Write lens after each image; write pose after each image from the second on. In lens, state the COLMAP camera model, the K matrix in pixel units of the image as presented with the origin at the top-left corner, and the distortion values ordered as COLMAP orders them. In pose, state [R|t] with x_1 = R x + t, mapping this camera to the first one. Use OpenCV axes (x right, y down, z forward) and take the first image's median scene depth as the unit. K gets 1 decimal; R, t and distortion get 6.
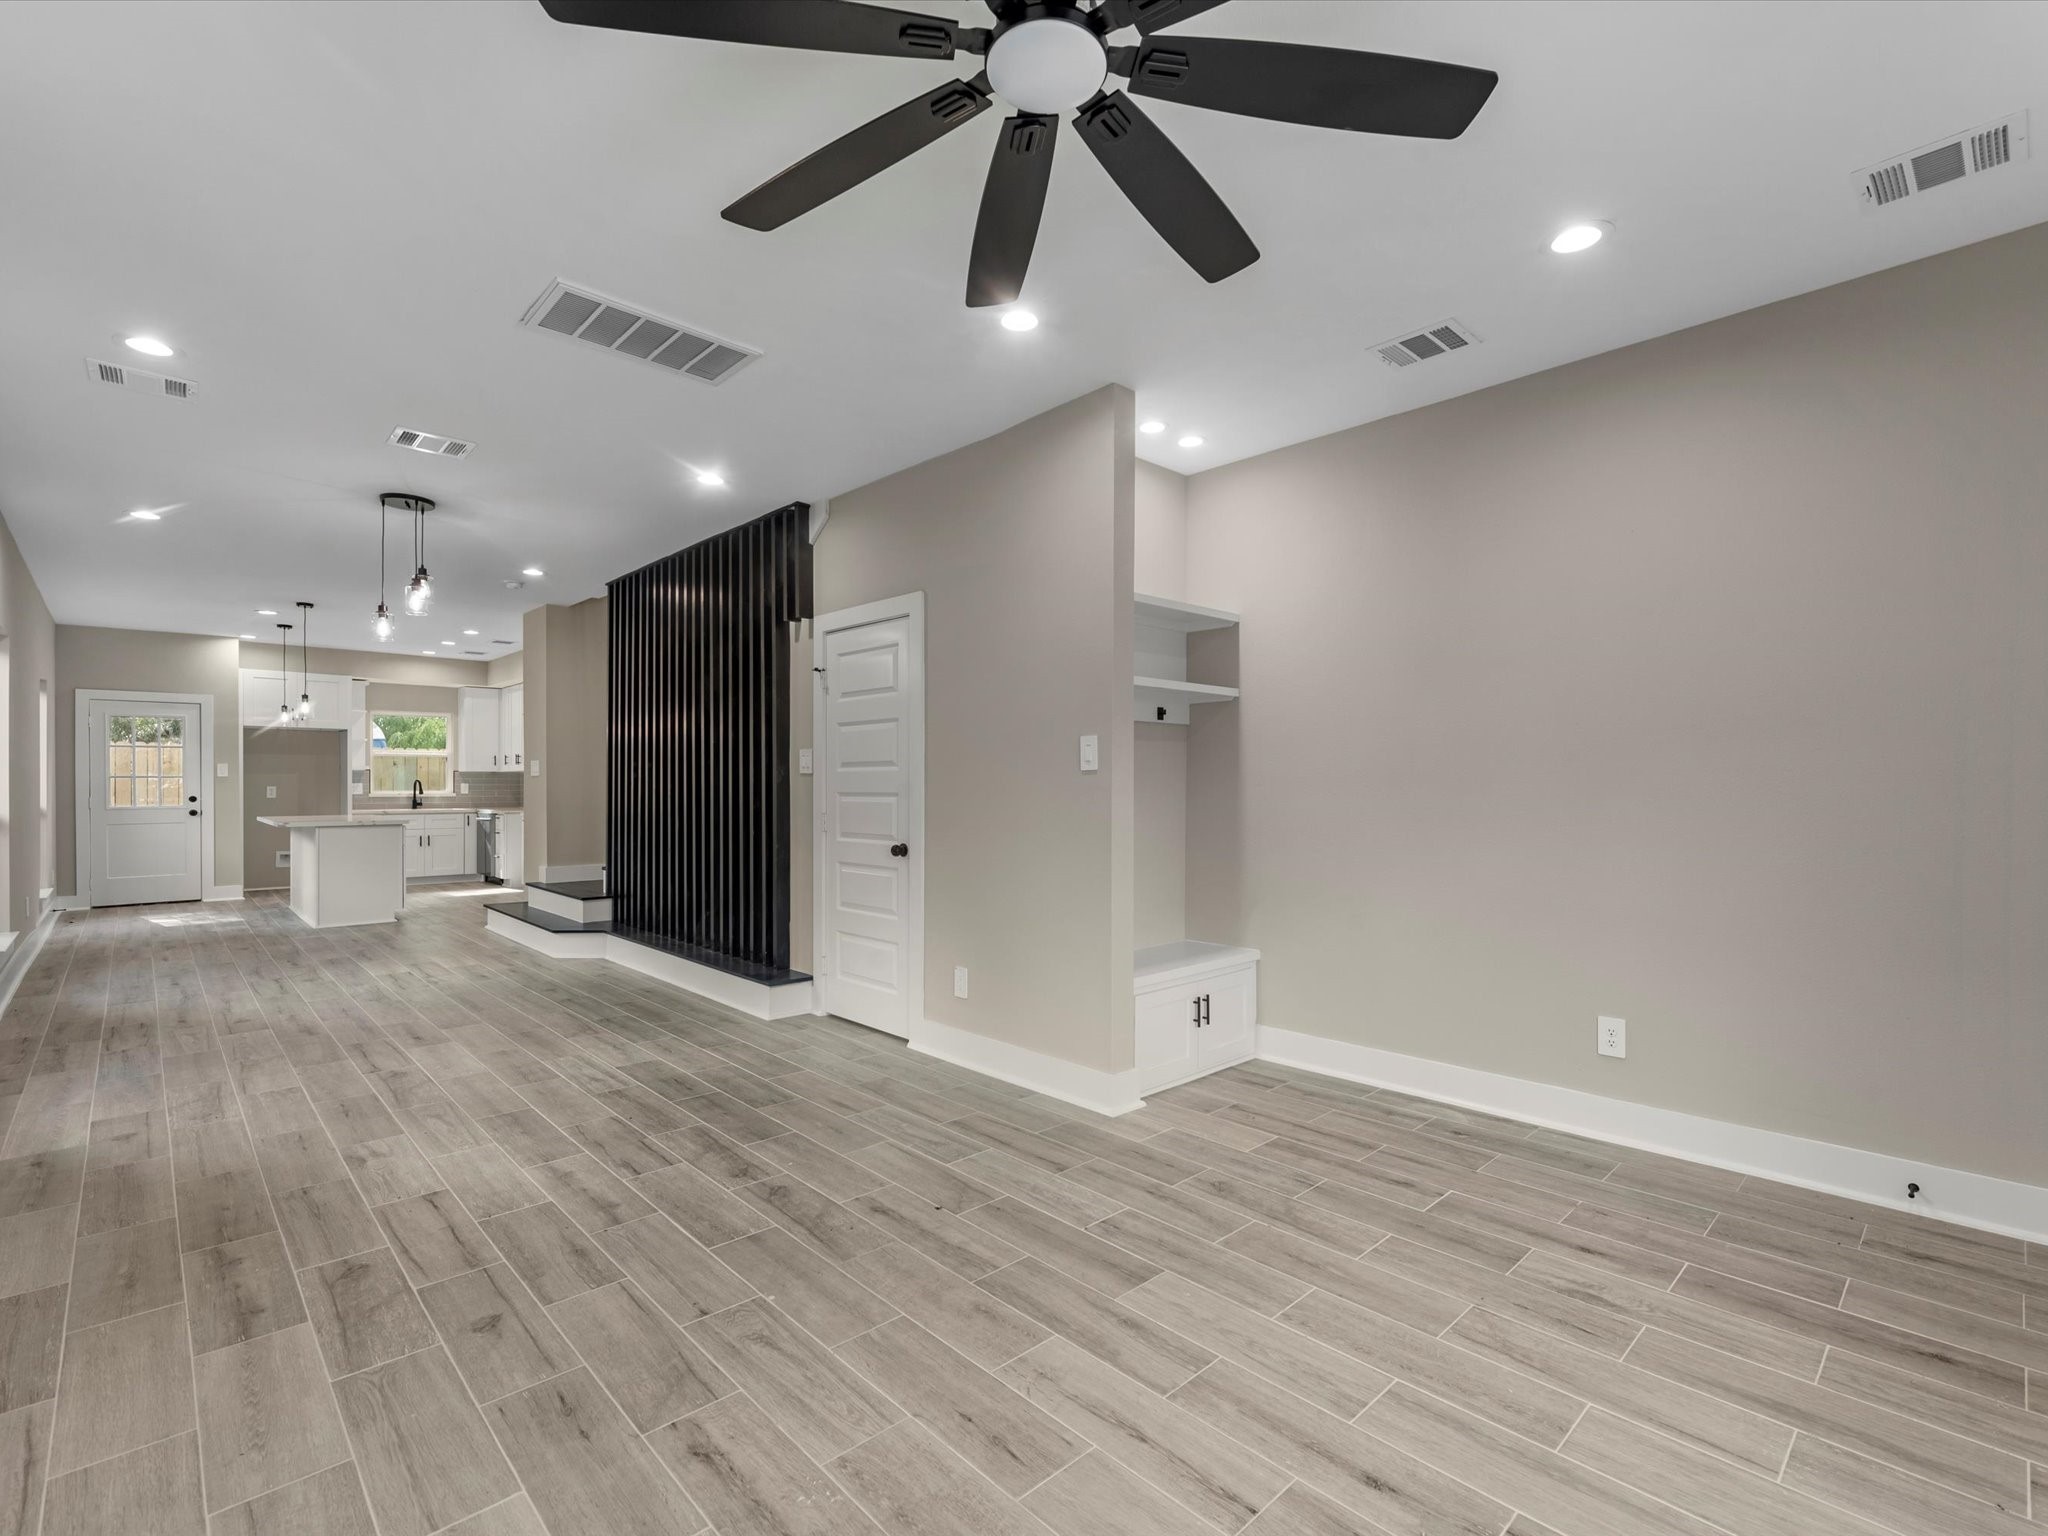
lens RADIAL K [[936.7, 0, 1021.7], [0, 936.7, 778.9], [0, 0, 1]] dist [-0.002788, 0.002218]
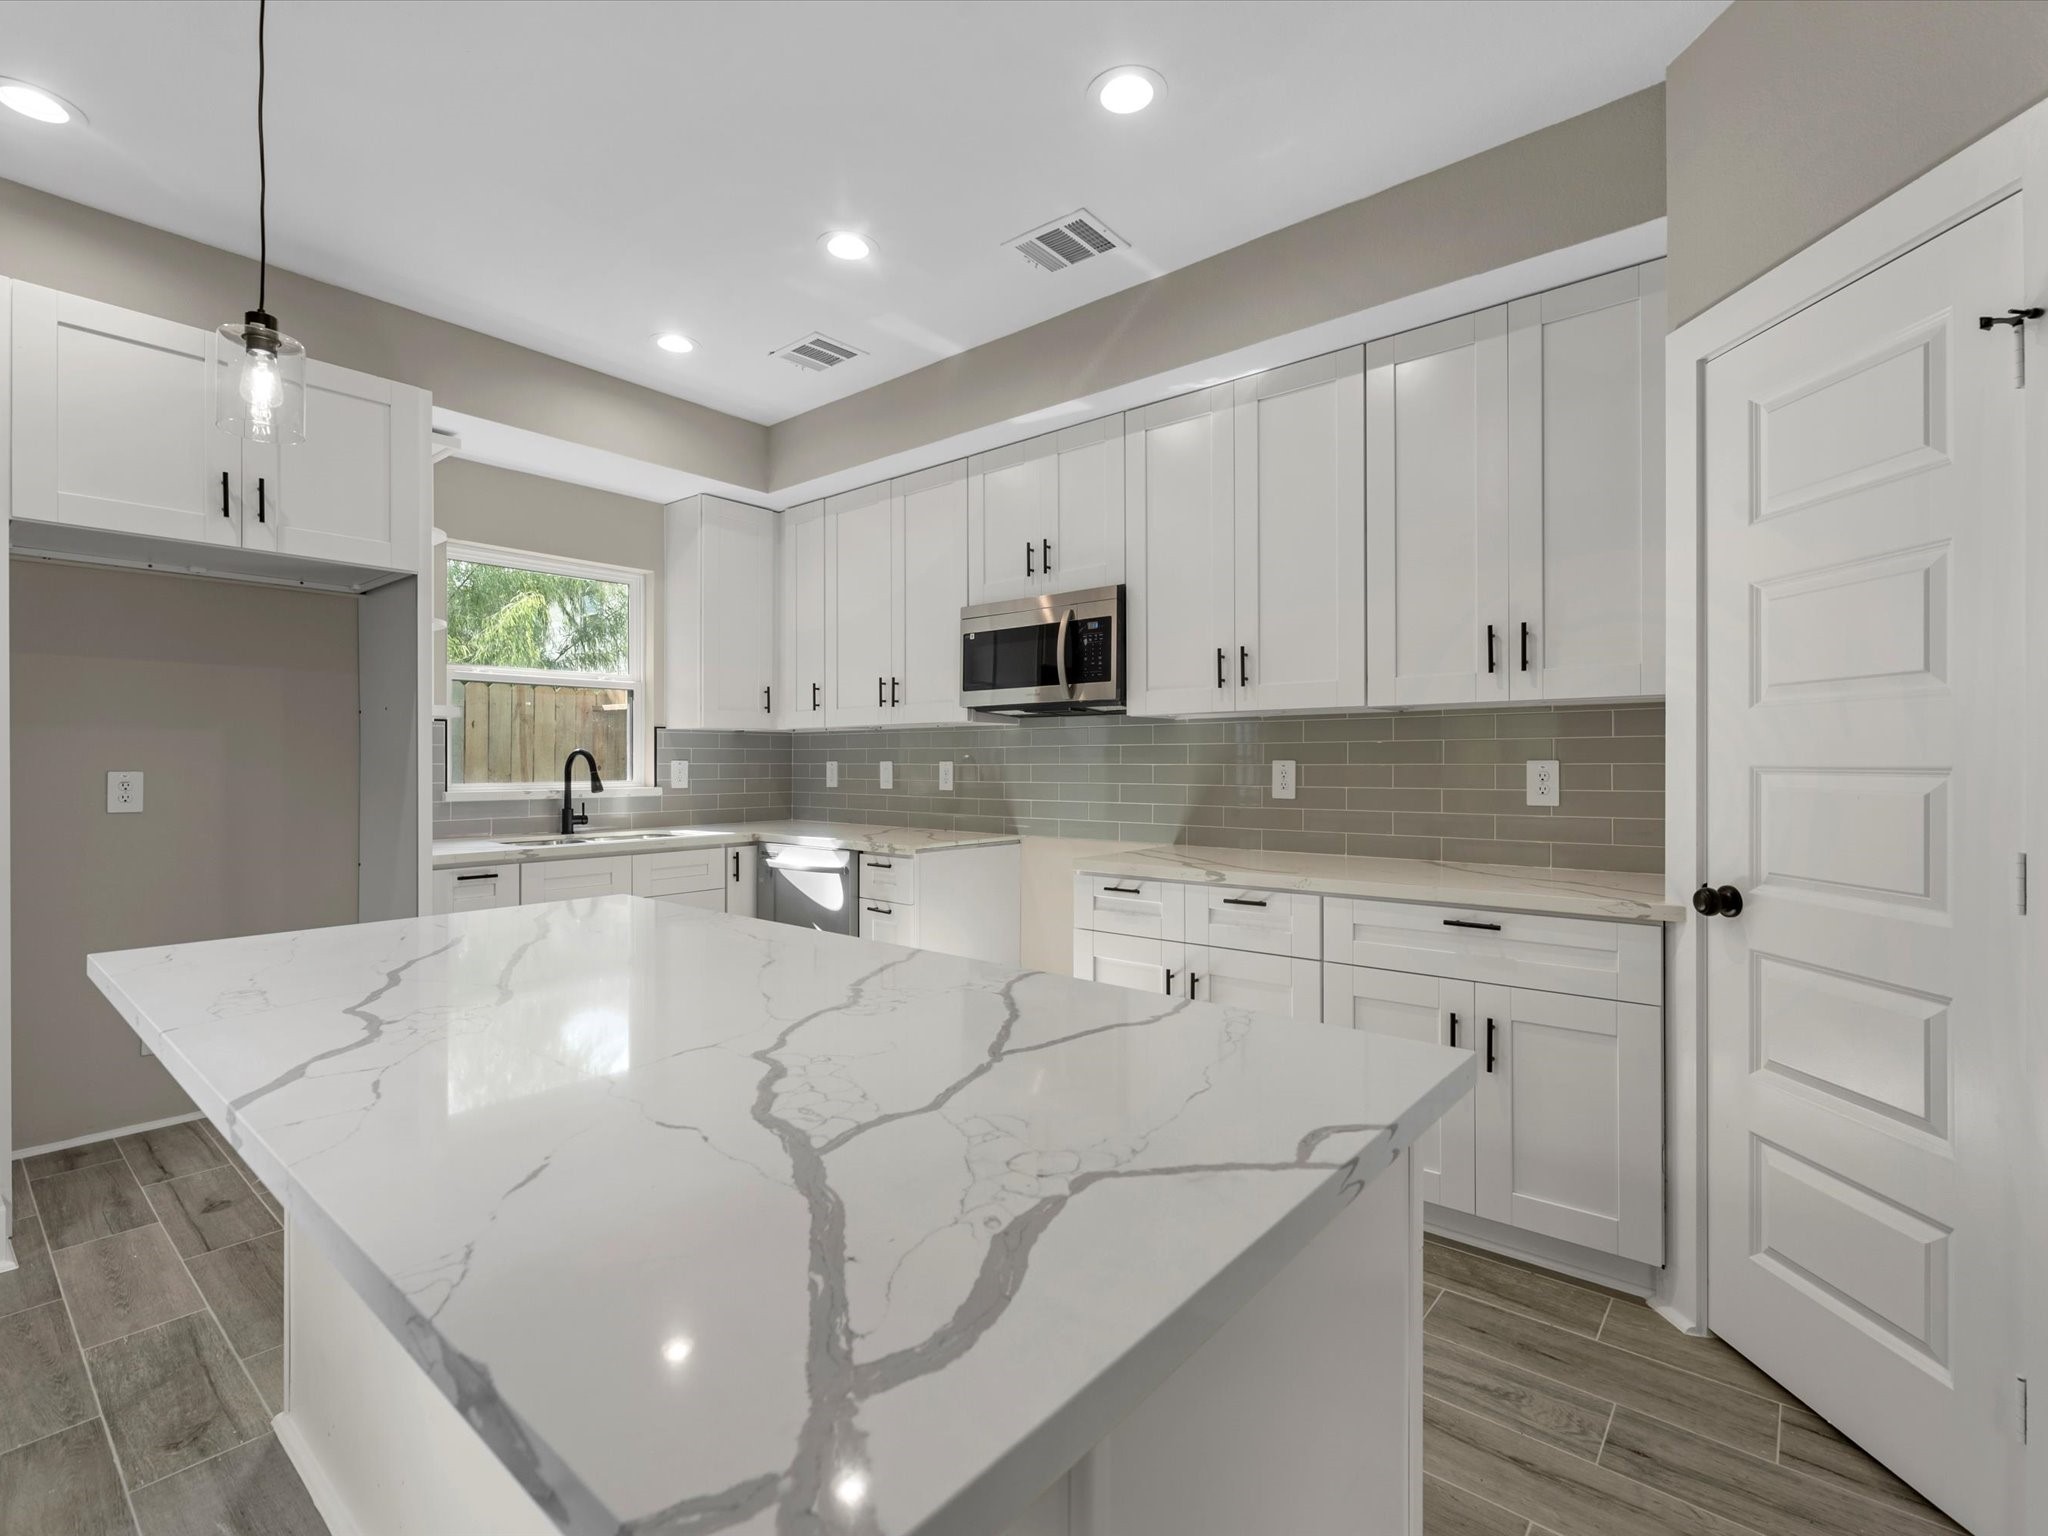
lens RADIAL K [[936.7, 0, 1020.3], [0, 936.7, 763.0], [0, 0, 1]] dist [-0.002788, 0.002218]
pose [[0.993583, -0.003005, 0.113062, -1.530427], [0.002115, 0.999966, 0.007992, 0.009518], [-0.113082, -0.007701, 0.993556, 1.864756]]
